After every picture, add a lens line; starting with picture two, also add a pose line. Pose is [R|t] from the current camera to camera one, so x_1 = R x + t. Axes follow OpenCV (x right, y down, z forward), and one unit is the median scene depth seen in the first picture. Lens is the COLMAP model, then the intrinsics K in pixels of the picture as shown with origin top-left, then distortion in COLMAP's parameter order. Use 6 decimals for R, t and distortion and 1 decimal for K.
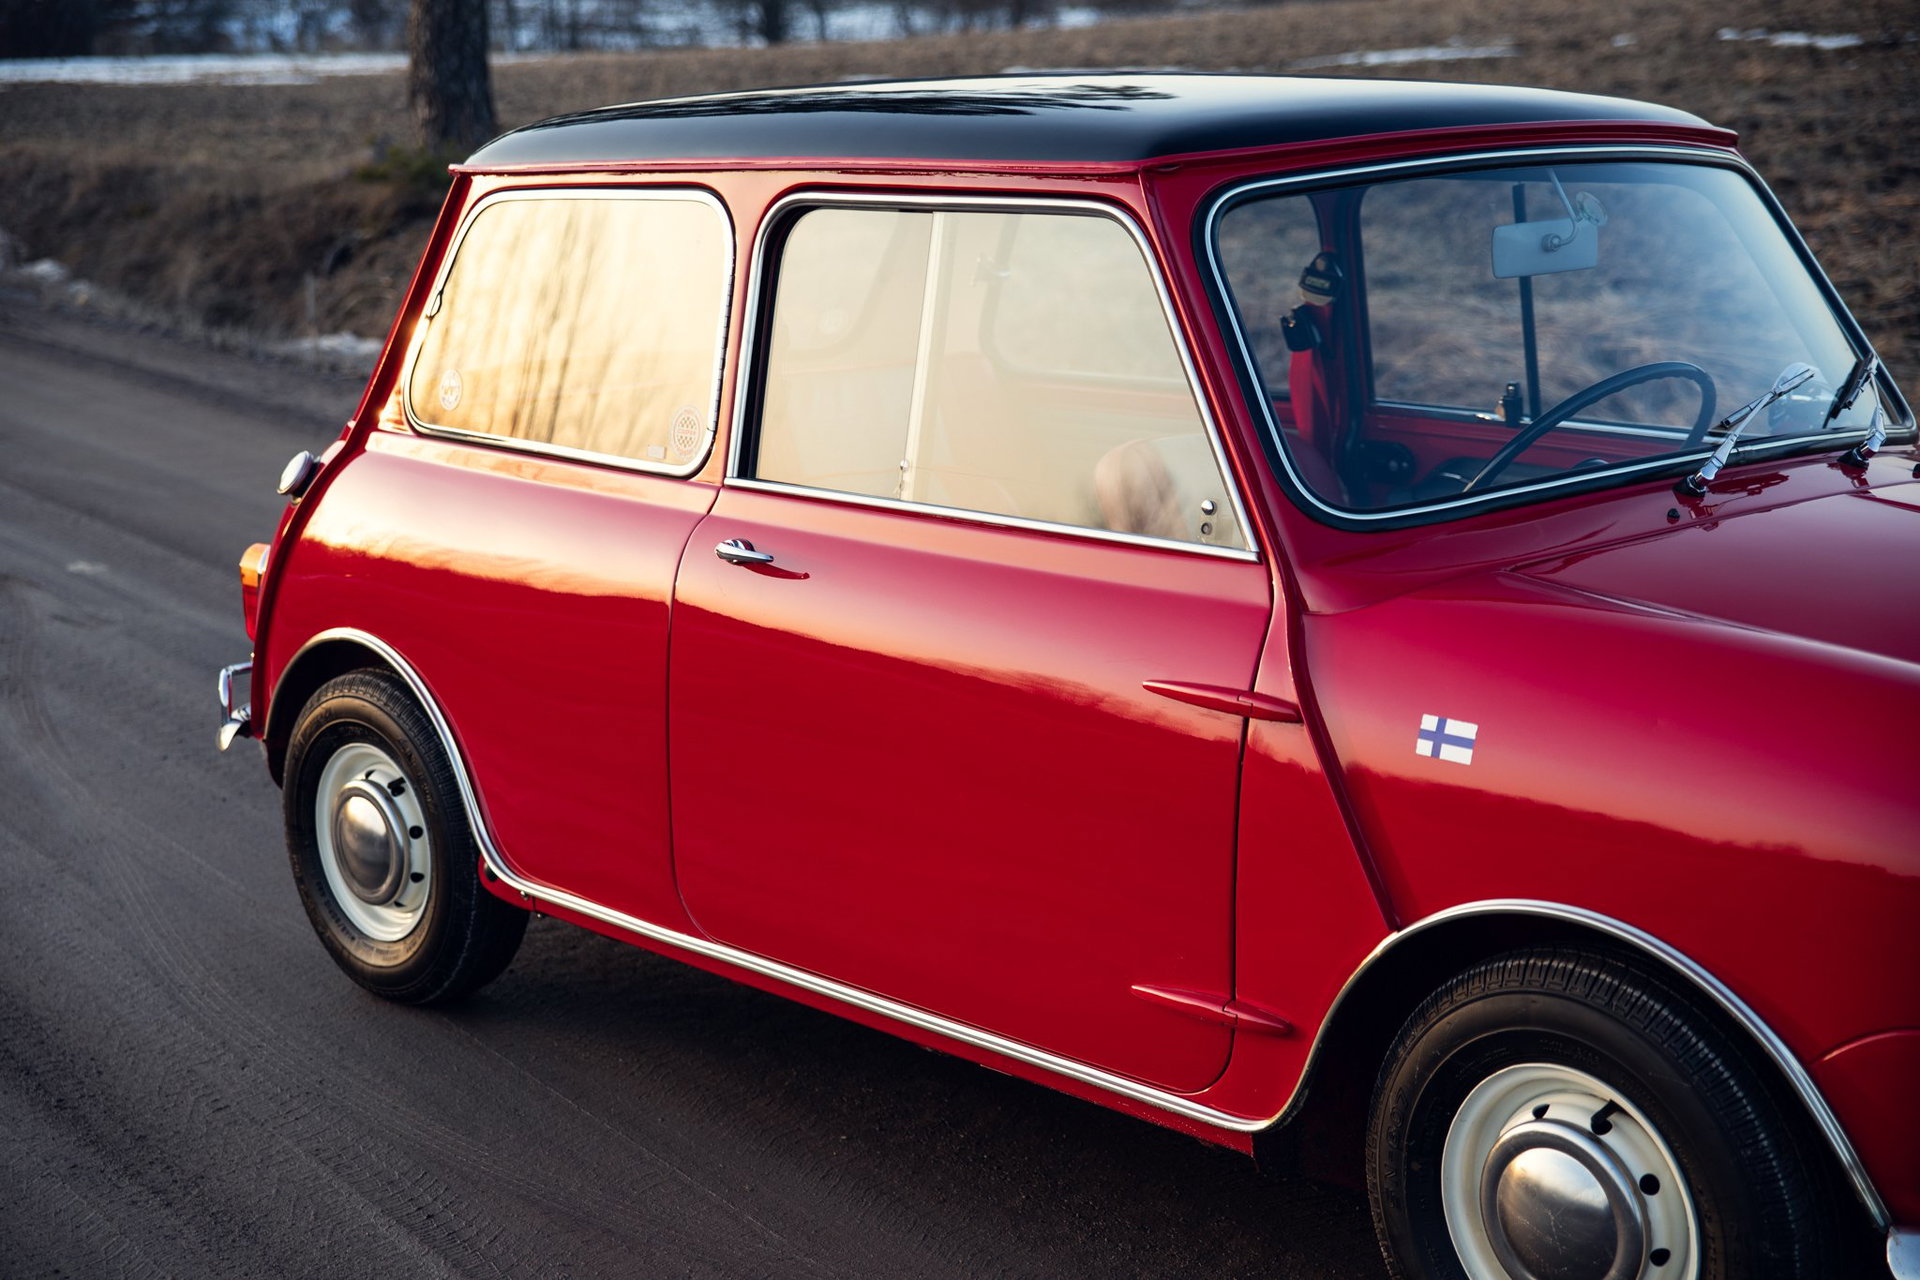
lens RADIAL K [[3030.1, 0, 957.1], [0, 3030.1, 654.7], [0, 0, 1]] dist [0.175794, 0.000000]
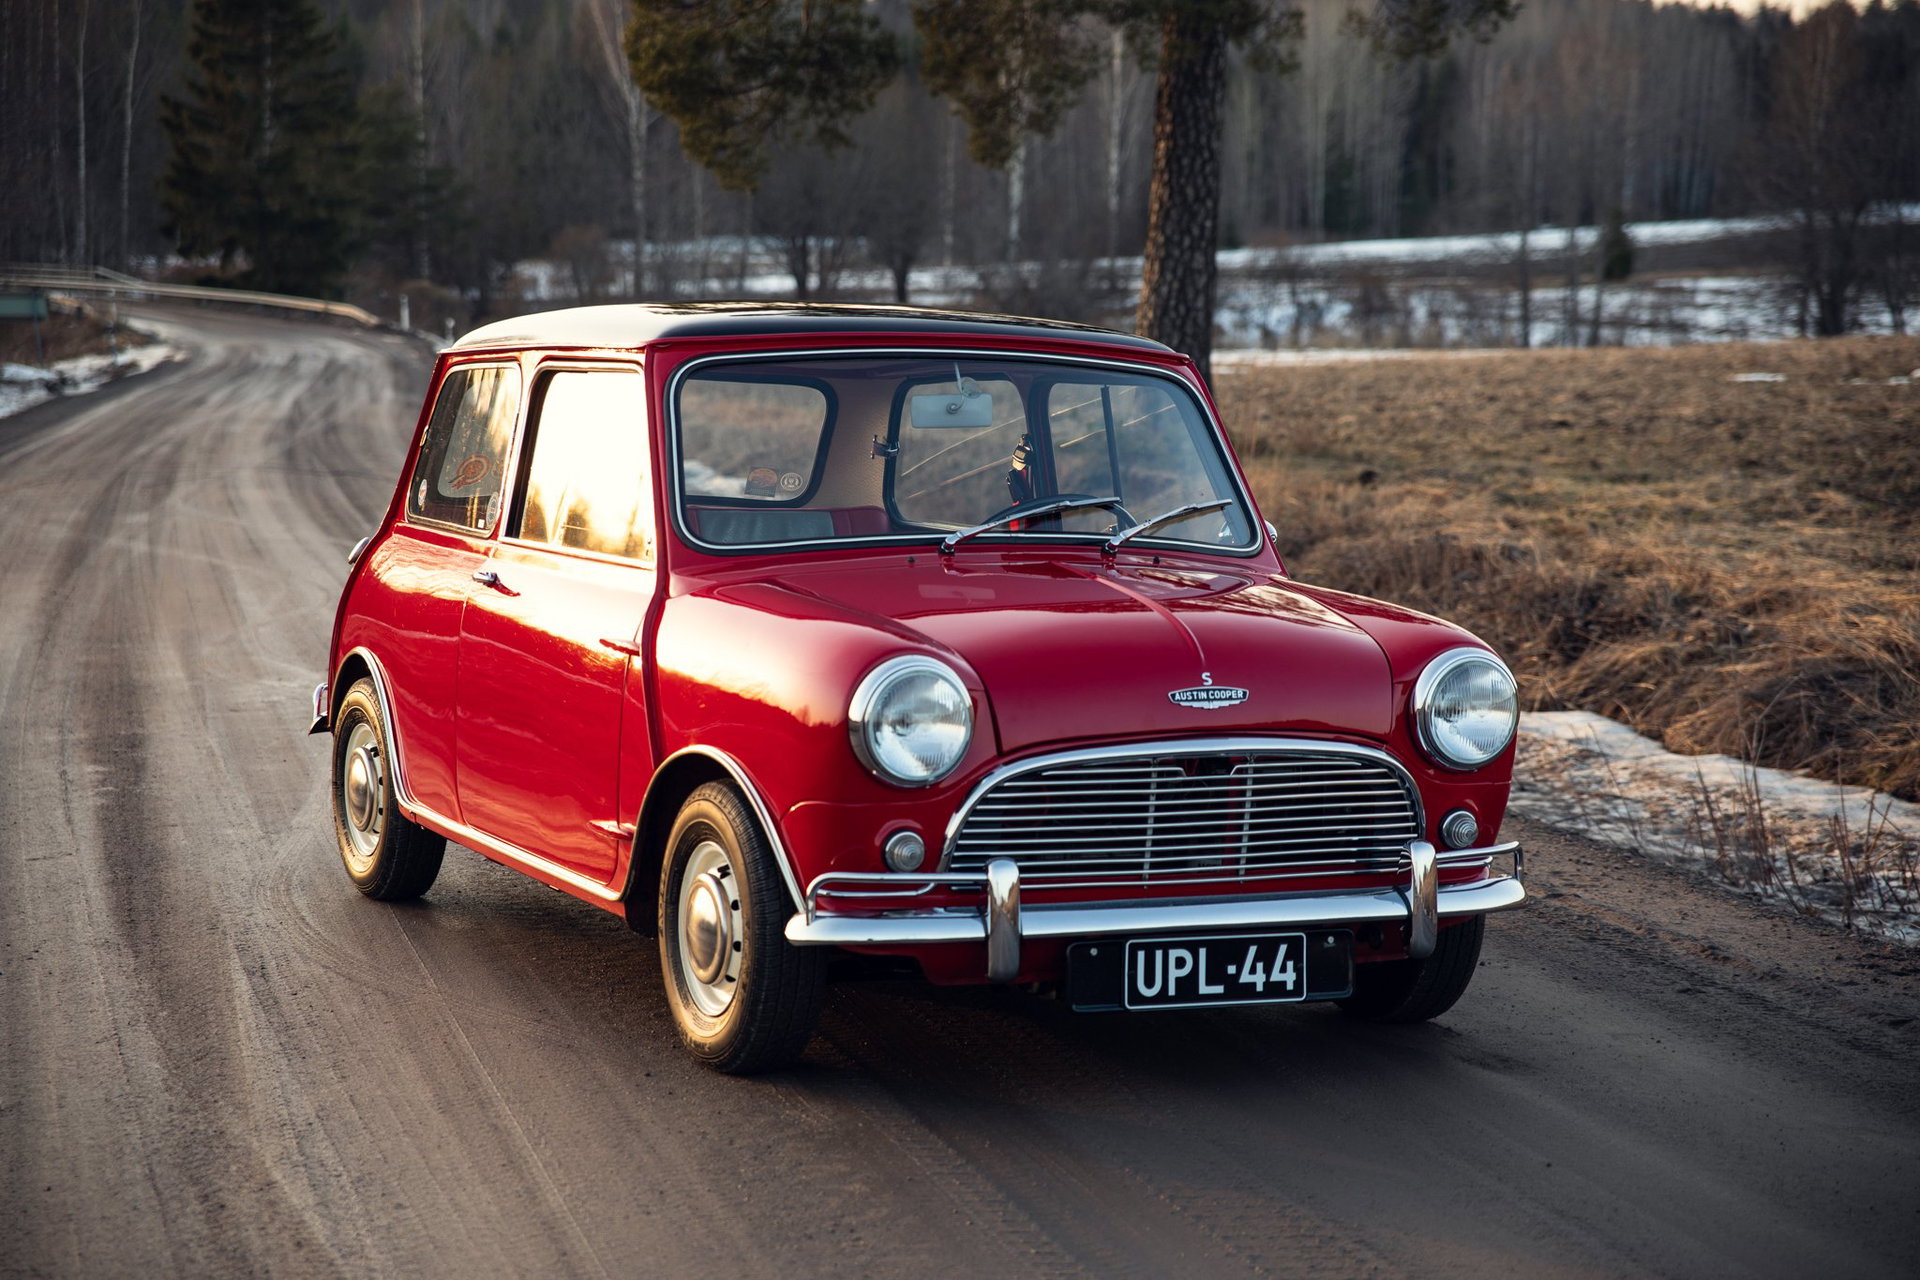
lens RADIAL K [[3496.1, 0, 922.5], [0, 3496.1, 652.8], [0, 0, 1]] dist [0.261451, 0.000000]
pose [[0.950179, 0.057123, -0.306426, 0.624545], [-0.089907, 0.991509, -0.093955, 0.138114], [0.298457, 0.116824, 0.947246, -0.601407]]
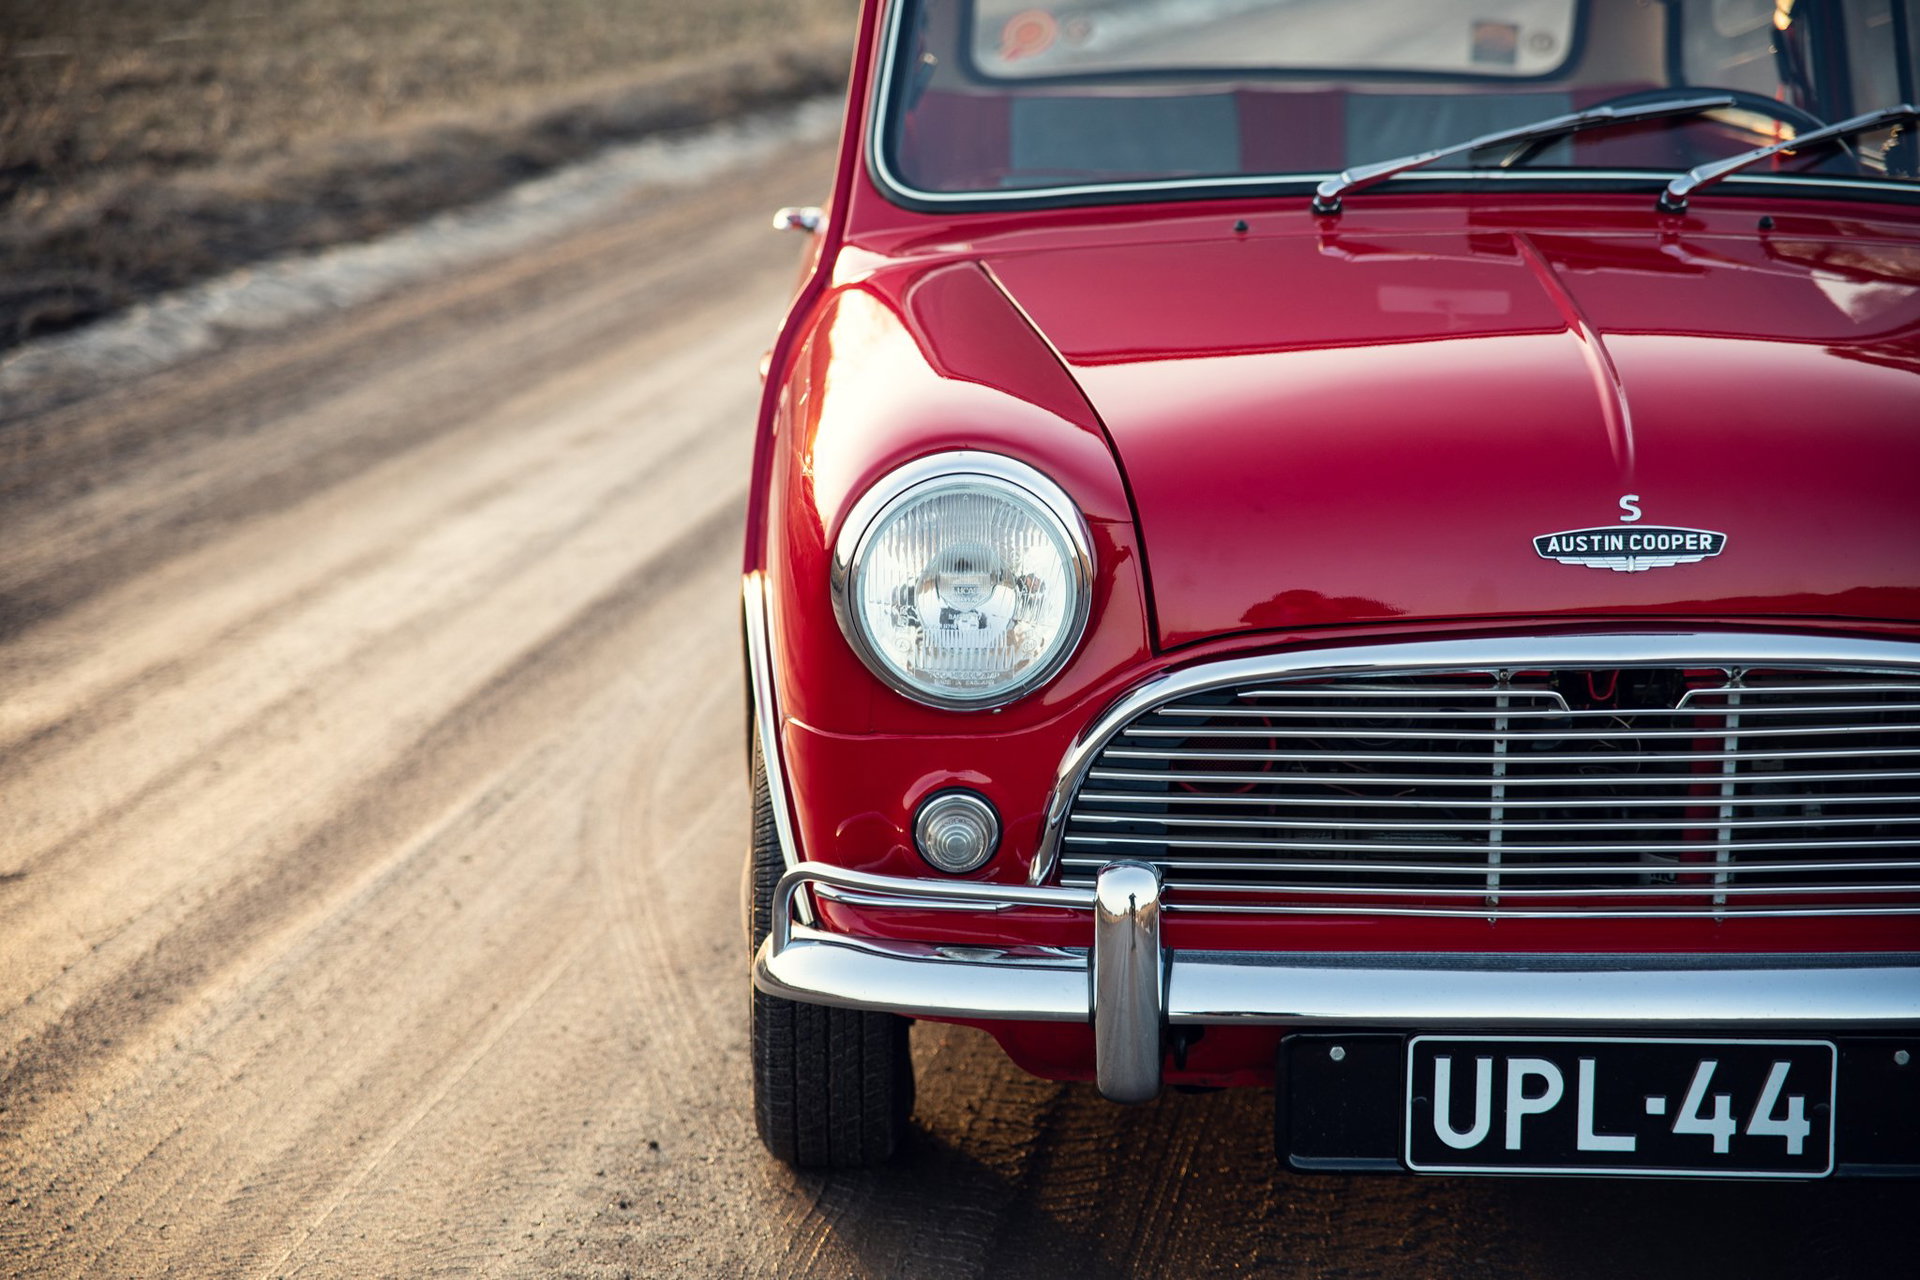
lens RADIAL K [[3601.9, 0, 943.1], [0, 3601.9, 670.2], [0, 0, 1]] dist [0.229377, 0.000000]
pose [[0.740304, 0.158695, -0.653273, 0.664746], [-0.135208, 0.987030, 0.086551, 0.001441], [0.658535, 0.024253, 0.752159, 0.114057]]
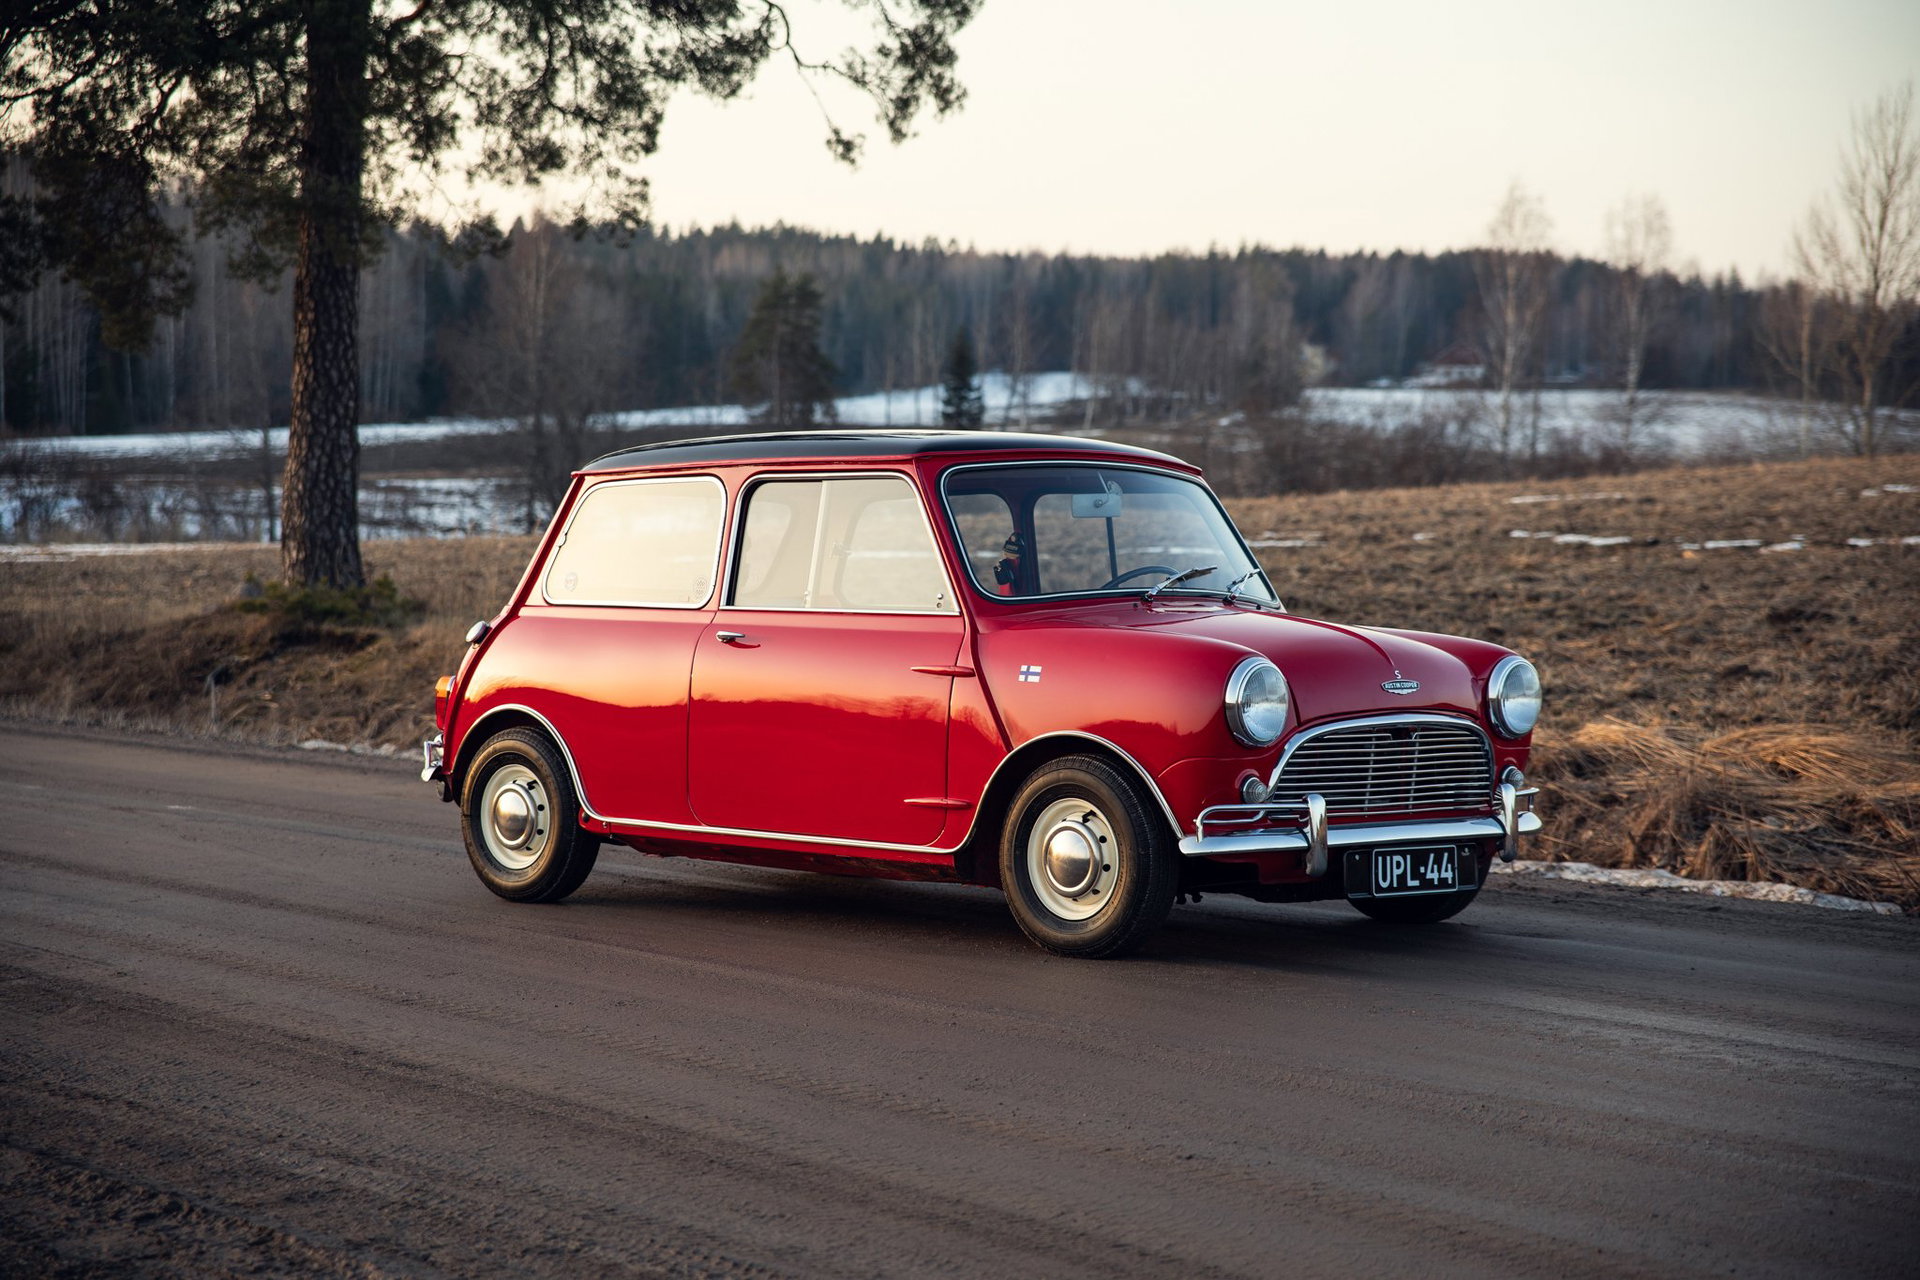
lens RADIAL K [[3496.1, 0, 940.8], [0, 3496.1, 635.6], [0, 0, 1]] dist [0.261451, 0.000000]
pose [[0.998462, 0.023707, 0.050121, -0.038966], [-0.014688, 0.984777, -0.173204, 0.339003], [-0.053464, 0.172201, 0.983610, -1.248235]]
